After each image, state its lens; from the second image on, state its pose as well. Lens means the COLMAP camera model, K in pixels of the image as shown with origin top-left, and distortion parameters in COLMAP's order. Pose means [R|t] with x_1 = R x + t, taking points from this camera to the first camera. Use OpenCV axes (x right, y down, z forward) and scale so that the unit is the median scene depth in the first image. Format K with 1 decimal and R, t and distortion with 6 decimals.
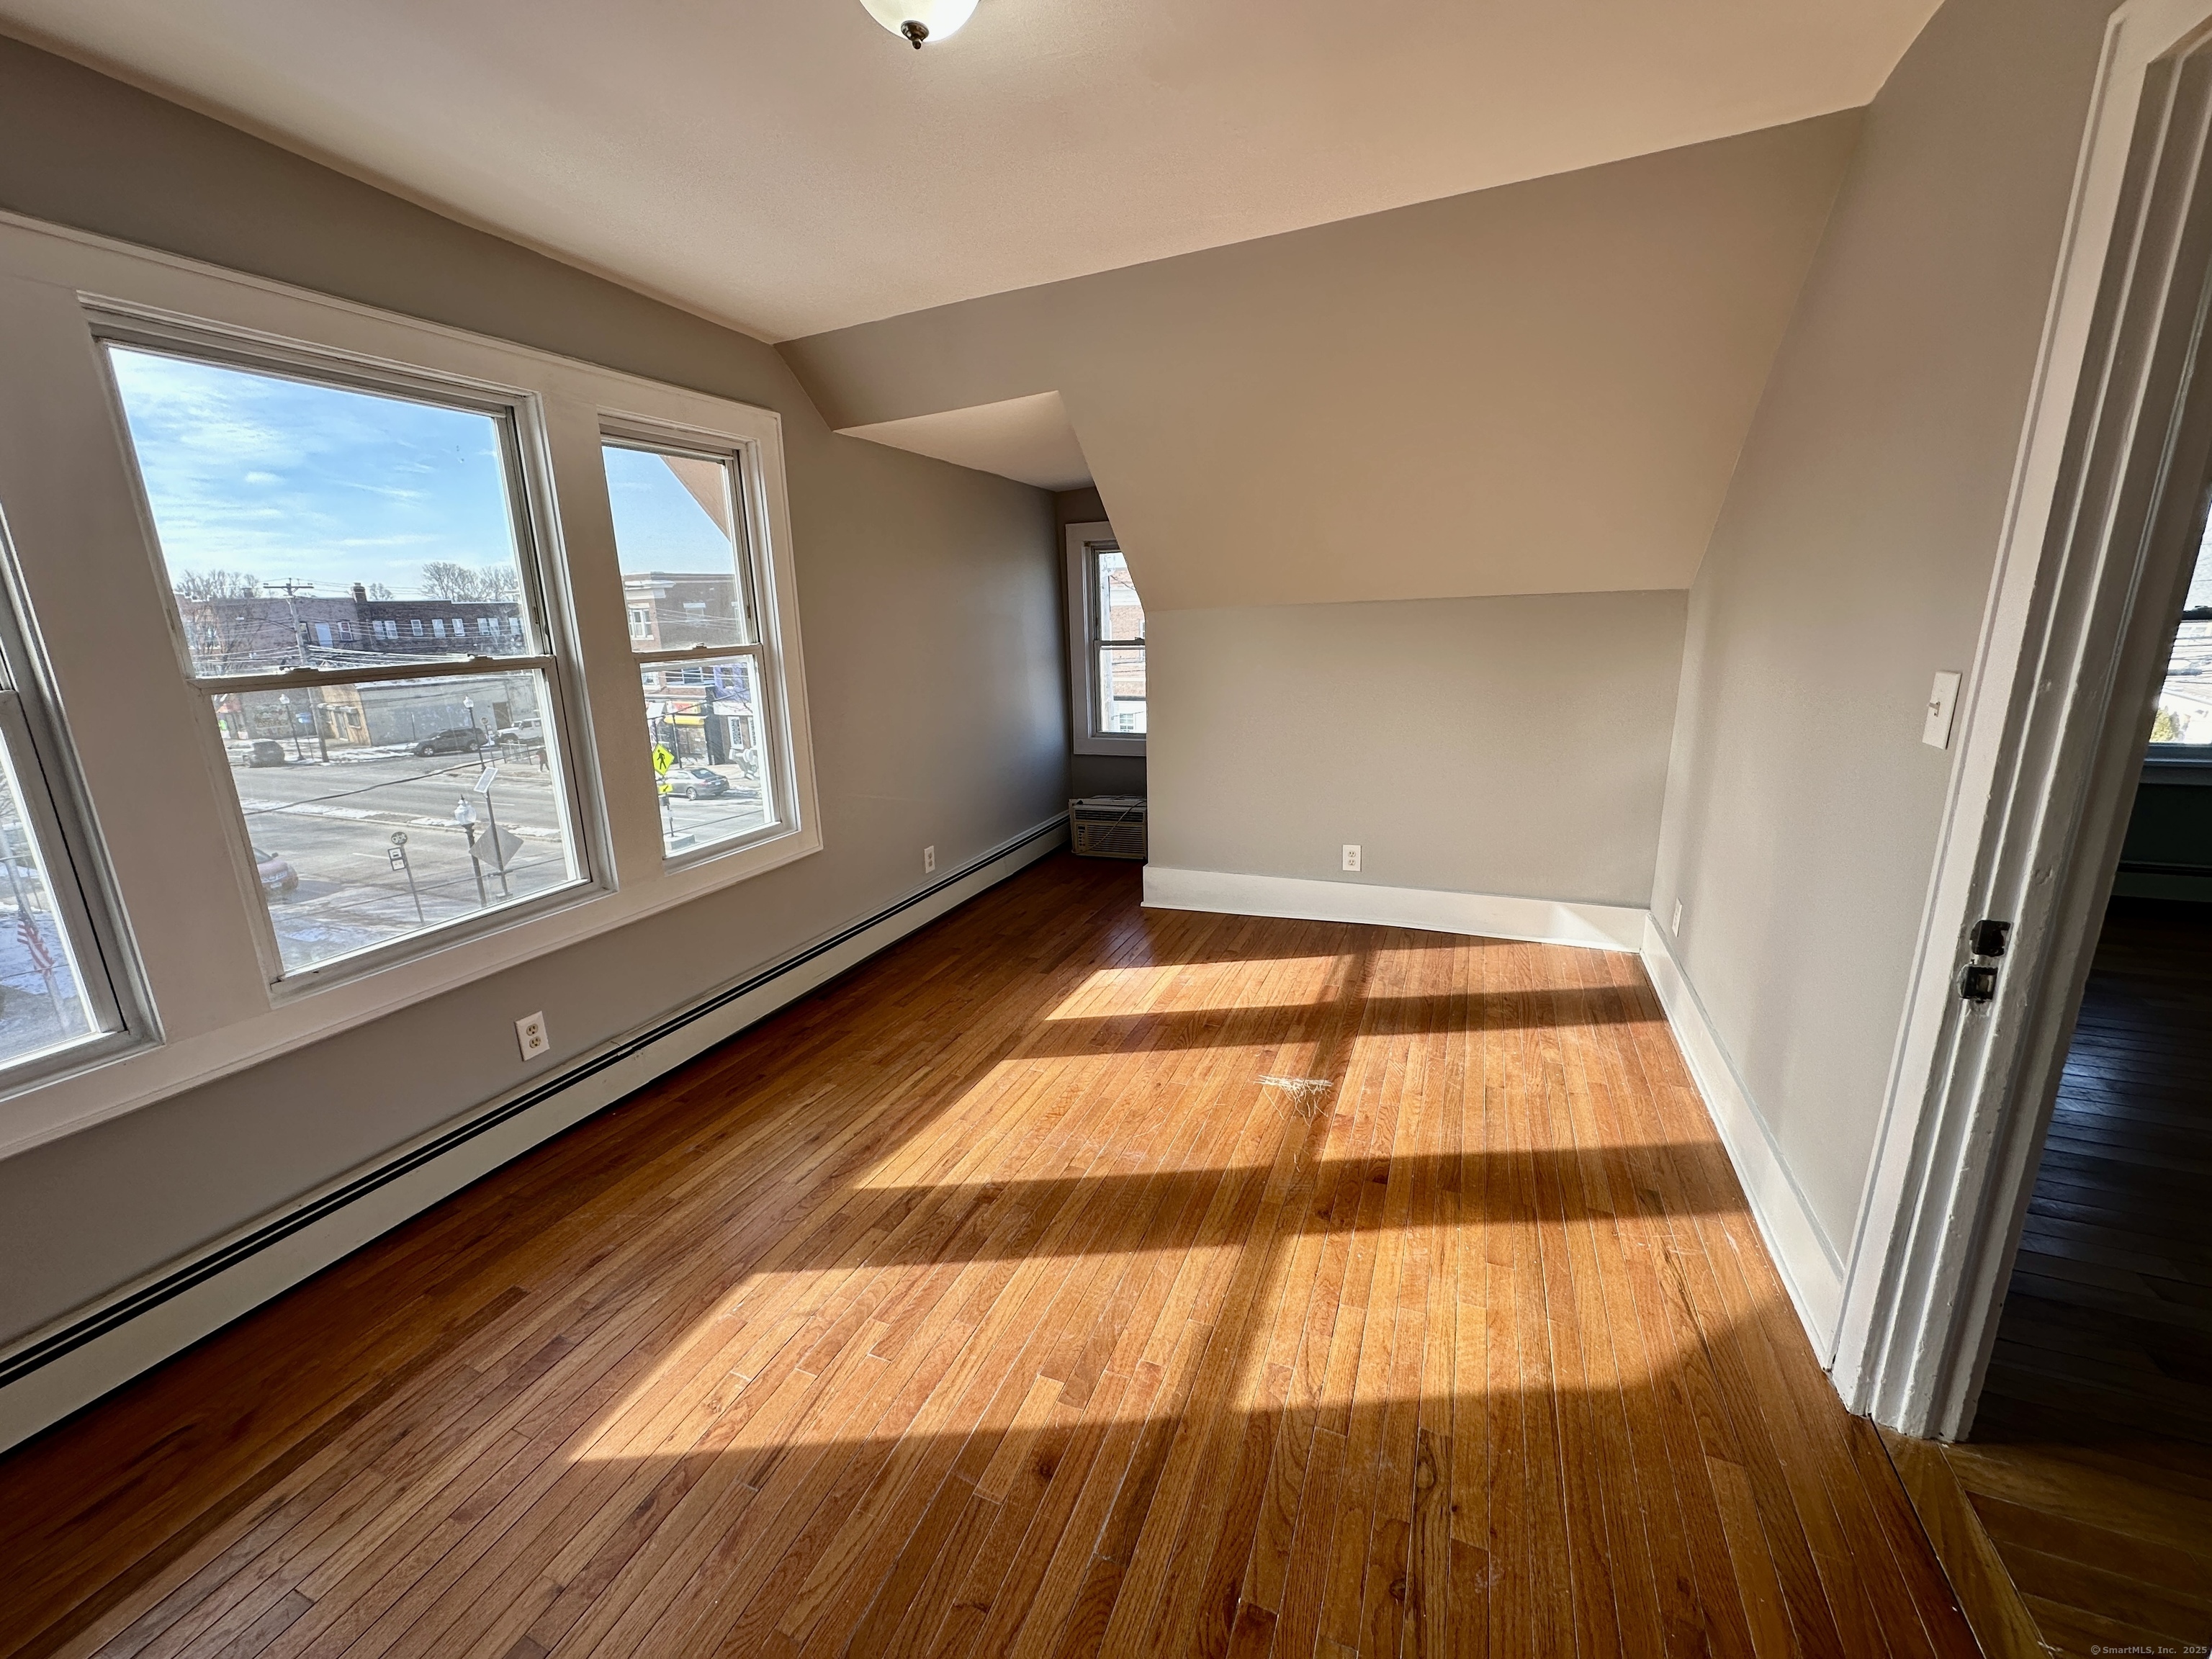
lens RADIAL K [[882.0, 0, 1106.0], [0, 882.0, 829.5], [0, 0, 1]] dist [-0.001755, -0.000027]
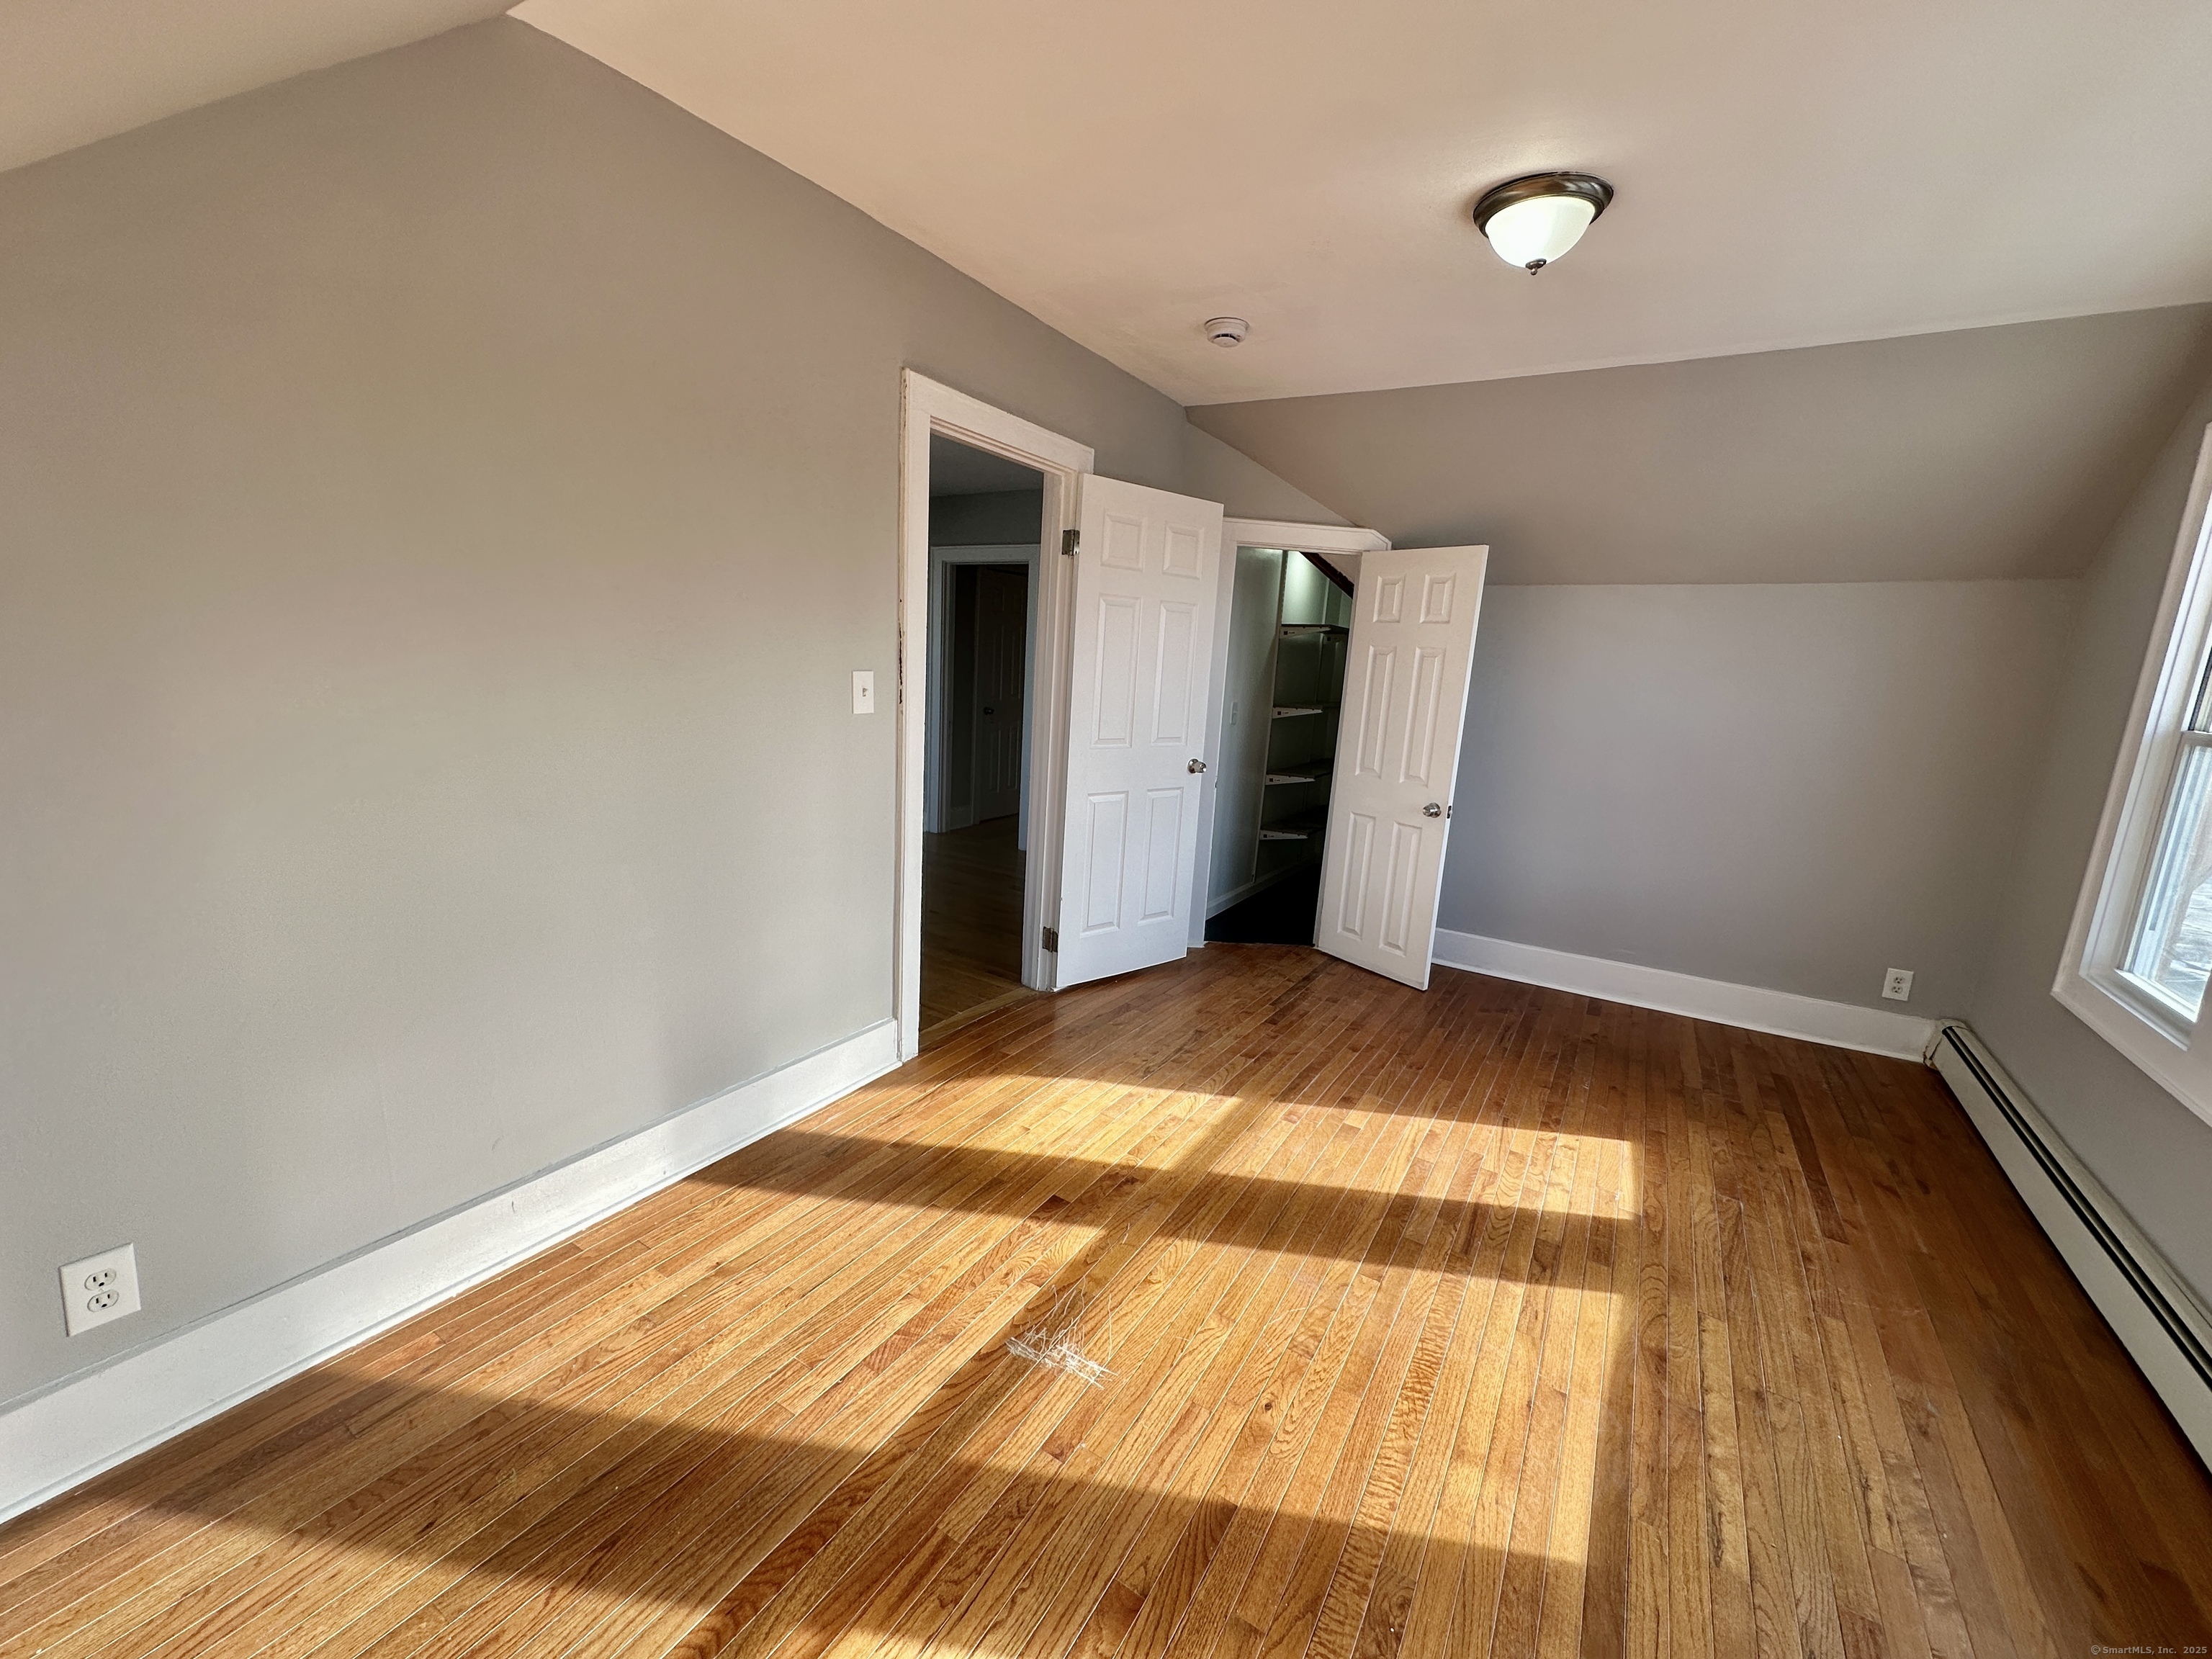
lens RADIAL K [[882.0, 0, 1106.0], [0, 882.0, 829.5], [0, 0, 1]] dist [-0.001755, -0.000027]
pose [[-0.985627, -0.060698, 0.157653, 0.119675], [0.012868, 0.903537, 0.428317, -0.413259], [-0.168444, 0.424190, -0.889770, 1.683113]]
